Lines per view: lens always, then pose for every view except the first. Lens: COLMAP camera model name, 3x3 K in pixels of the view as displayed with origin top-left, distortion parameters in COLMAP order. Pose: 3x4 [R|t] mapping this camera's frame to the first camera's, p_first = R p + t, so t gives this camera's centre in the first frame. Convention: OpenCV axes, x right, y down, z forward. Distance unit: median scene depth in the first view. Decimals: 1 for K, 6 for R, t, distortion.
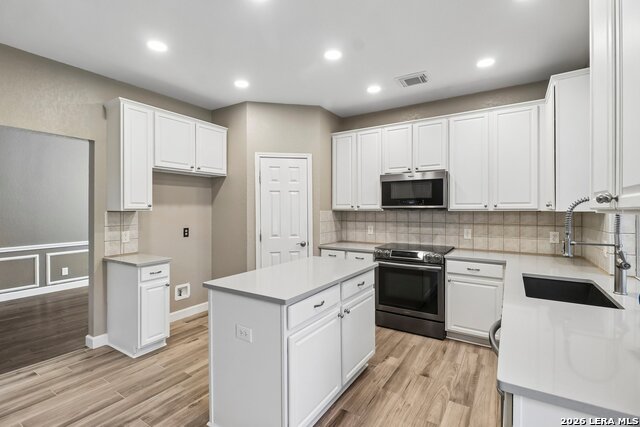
lens RADIAL K [[303.9, 0, 319.7], [0, 303.9, 211.0], [0, 0, 1]] dist [0.011433, -0.009357]
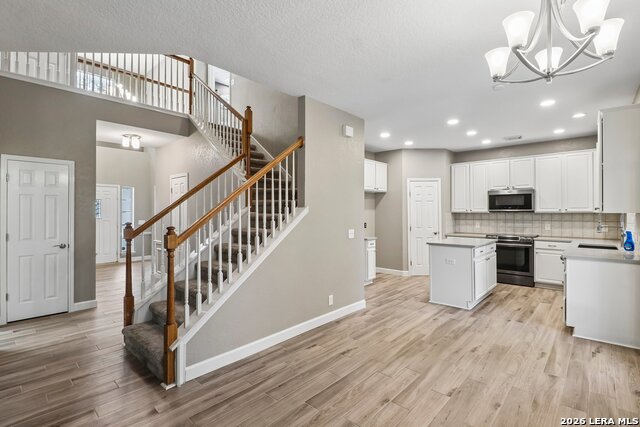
lens RADIAL K [[303.9, 0, 320.3], [0, 303.9, 212.1], [0, 0, 1]] dist [0.011433, -0.009357]
pose [[0.985091, -0.001545, -0.172029, -0.418335], [0.000224, 0.999970, -0.007698, 0.008413], [0.172036, 0.007545, 0.985062, -0.791055]]
